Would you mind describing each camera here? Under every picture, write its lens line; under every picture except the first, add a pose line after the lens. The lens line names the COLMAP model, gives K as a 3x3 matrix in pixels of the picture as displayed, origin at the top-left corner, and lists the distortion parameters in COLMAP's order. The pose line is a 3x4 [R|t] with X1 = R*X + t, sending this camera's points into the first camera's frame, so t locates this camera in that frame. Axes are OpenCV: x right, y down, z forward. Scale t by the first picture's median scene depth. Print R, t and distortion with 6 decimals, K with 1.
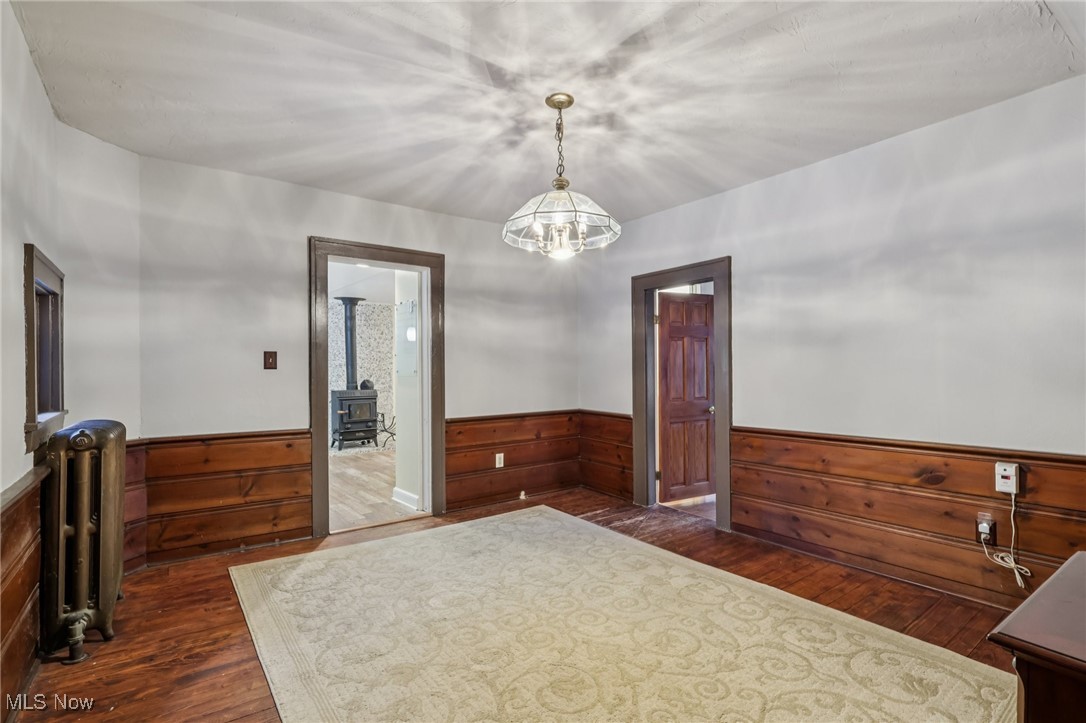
lens RADIAL K [[505.8, 0, 542.9], [0, 505.8, 367.1], [0, 0, 1]] dist [-0.000786, 0.000118]
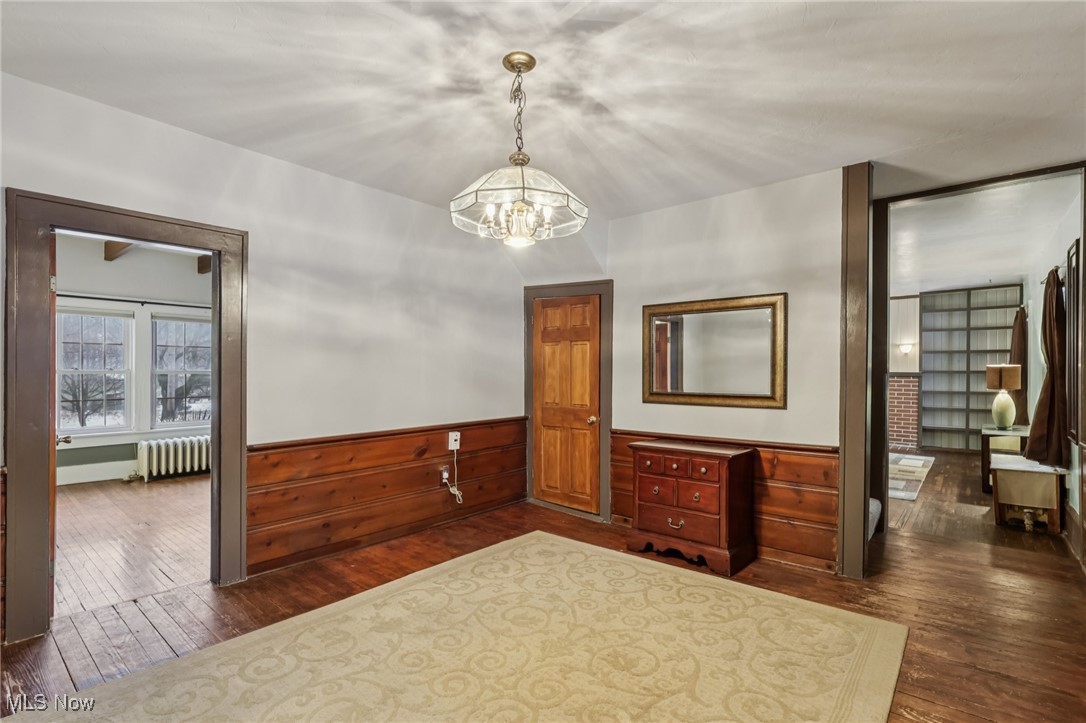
lens RADIAL K [[508.8, 0, 543.7], [0, 508.8, 371.3], [0, 0, 1]] dist [-0.002369, 0.000527]
pose [[-0.222526, 0.004527, 0.974916, -0.771594], [-0.005179, 0.999970, -0.005825, 0.001152], [-0.974913, -0.006345, -0.222496, 1.089404]]
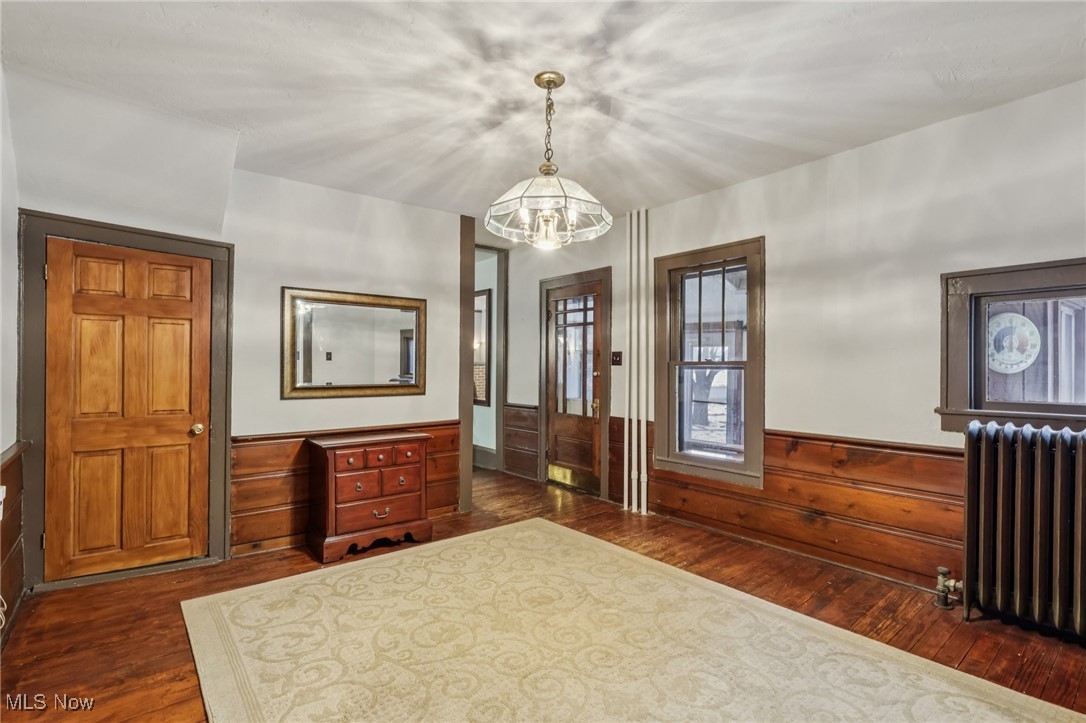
lens RADIAL K [[519.2, 0, 534.4], [0, 519.2, 363.7], [0, 0, 1]] dist [-0.001305, 0.000095]
pose [[-0.999677, -0.000978, -0.025385, 0.079970], [-0.000835, 0.999984, -0.005636, -0.000252], [0.025391, -0.005613, -0.999662, 1.849173]]
